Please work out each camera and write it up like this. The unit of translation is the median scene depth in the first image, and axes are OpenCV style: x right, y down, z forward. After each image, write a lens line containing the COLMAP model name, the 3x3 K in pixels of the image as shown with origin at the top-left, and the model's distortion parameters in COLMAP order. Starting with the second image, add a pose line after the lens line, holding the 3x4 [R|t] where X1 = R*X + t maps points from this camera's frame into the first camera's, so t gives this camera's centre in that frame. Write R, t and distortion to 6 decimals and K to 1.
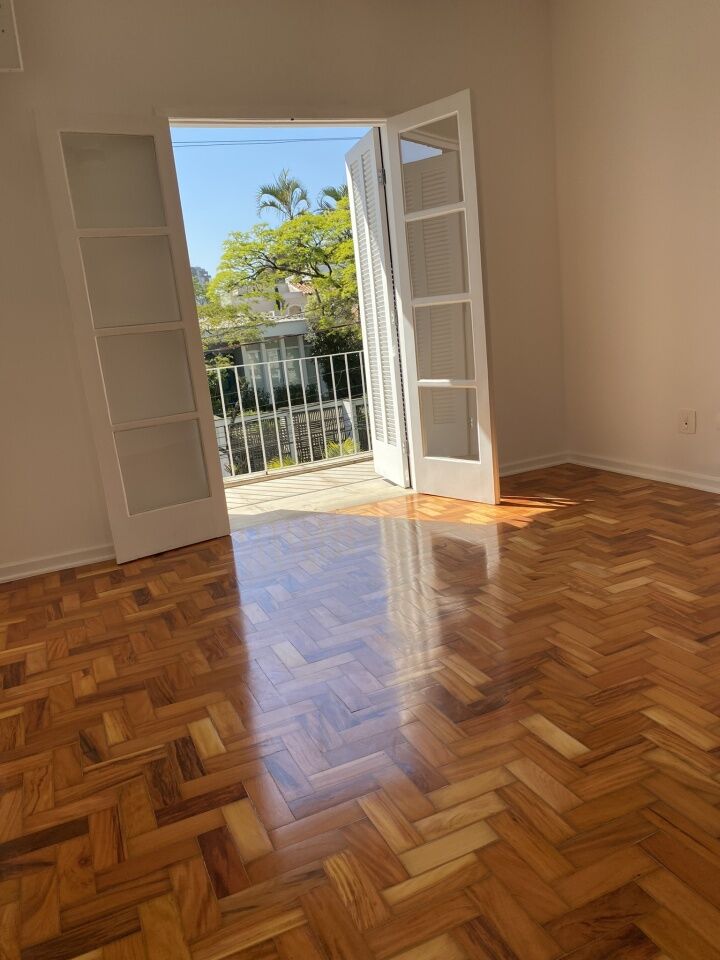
lens RADIAL K [[732.9, 0, 360.0], [0, 732.9, 480.0], [0, 0, 1]] dist [0.047602, -0.061899]
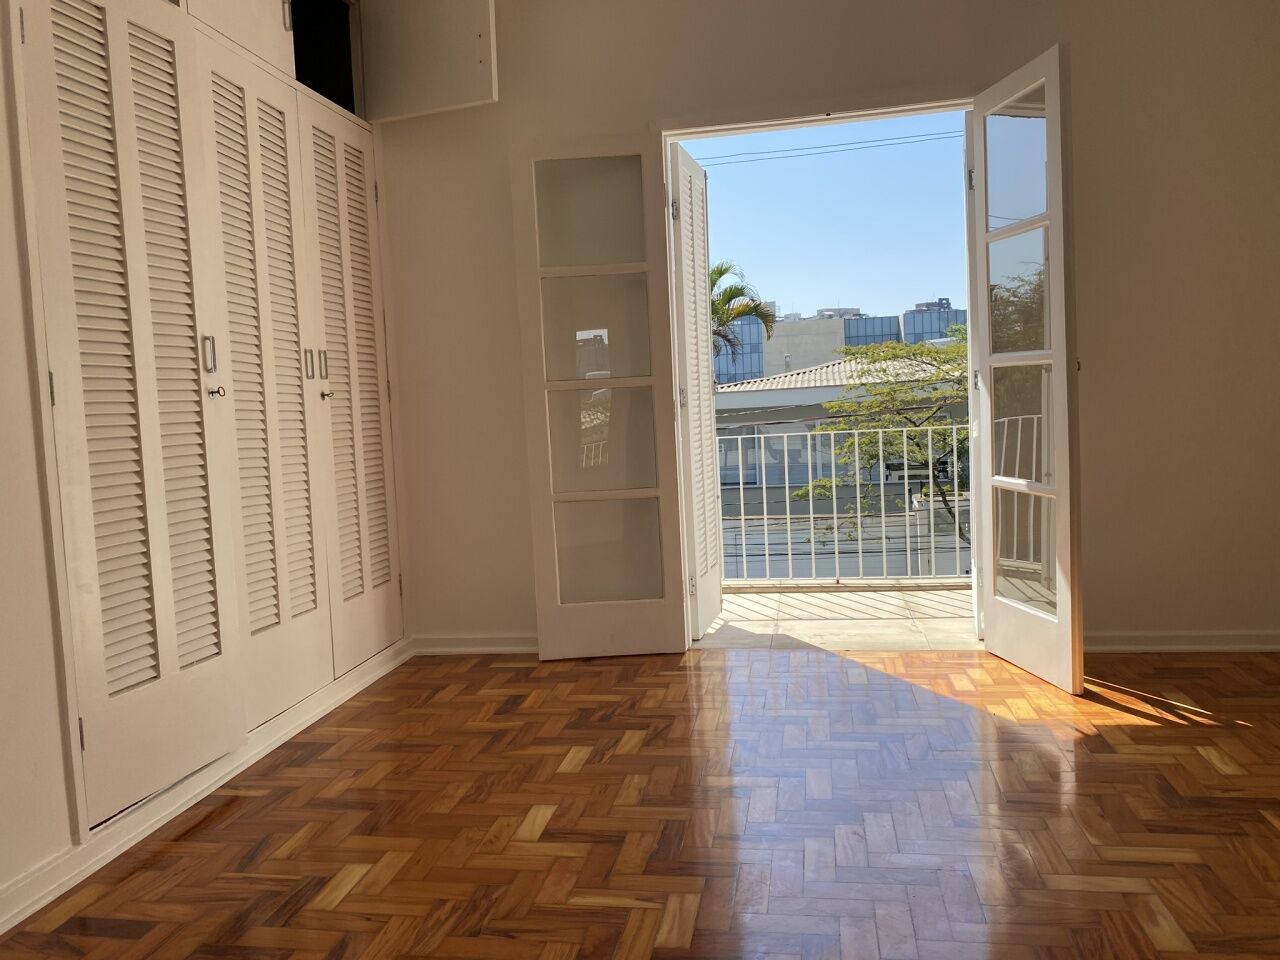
lens RADIAL K [[977.2, 0, 640.0], [0, 977.2, 480.0], [0, 0, 1]] dist [0.047602, -0.061899]
pose [[0.825913, 0.103759, -0.554168, 0.355355], [-0.152722, 0.987344, -0.042748, -0.056637], [0.542719, 0.119940, 0.831307, 0.124752]]
